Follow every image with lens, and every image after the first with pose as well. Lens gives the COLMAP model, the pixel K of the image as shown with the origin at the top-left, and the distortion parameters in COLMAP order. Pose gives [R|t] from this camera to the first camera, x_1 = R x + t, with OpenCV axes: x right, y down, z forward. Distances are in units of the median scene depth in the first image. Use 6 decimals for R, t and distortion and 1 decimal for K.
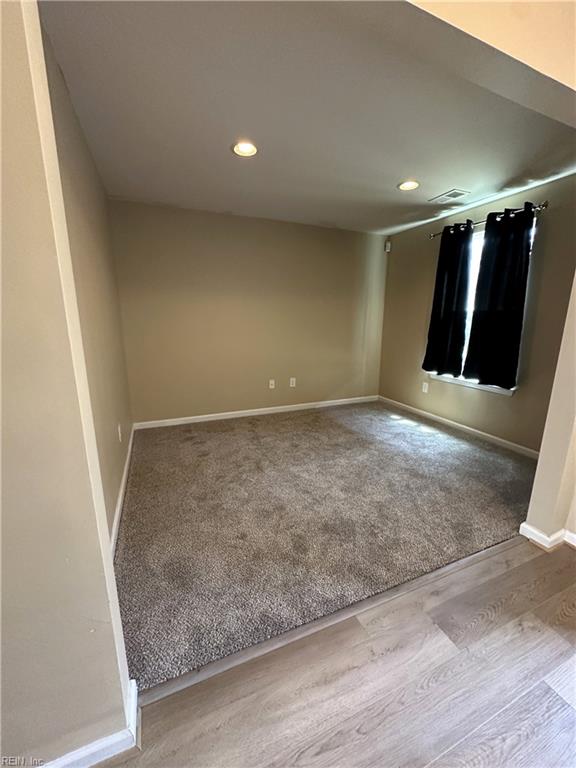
lens RADIAL K [[308.0, 0, 288.0], [0, 308.0, 384.0], [0, 0, 1]] dist [-0.003167, 0.000253]
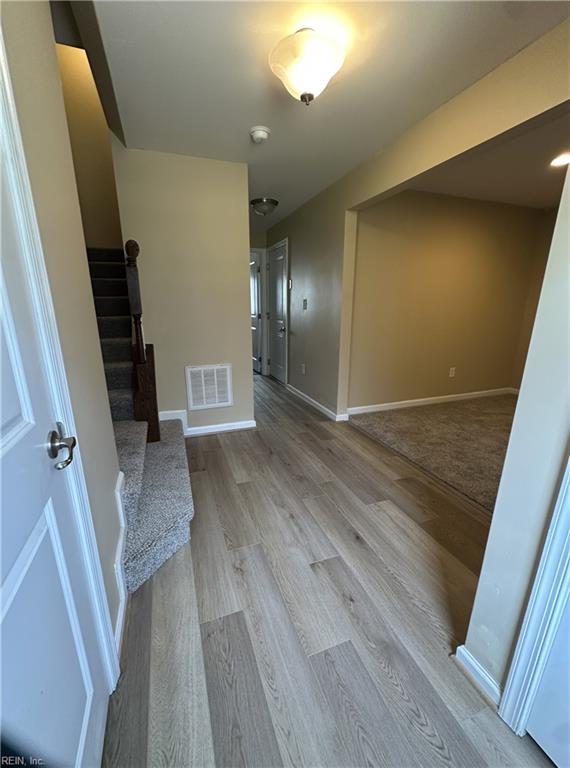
lens RADIAL K [[323.6, 0, 285.0], [0, 323.6, 384.0], [0, 0, 1]] dist [0.000219, 0.000009]
pose [[-0.044380, 0.238015, -0.970247, 2.022870], [-0.211060, 0.947048, 0.241978, -0.033805], [0.976465, 0.215519, 0.008206, 0.166813]]
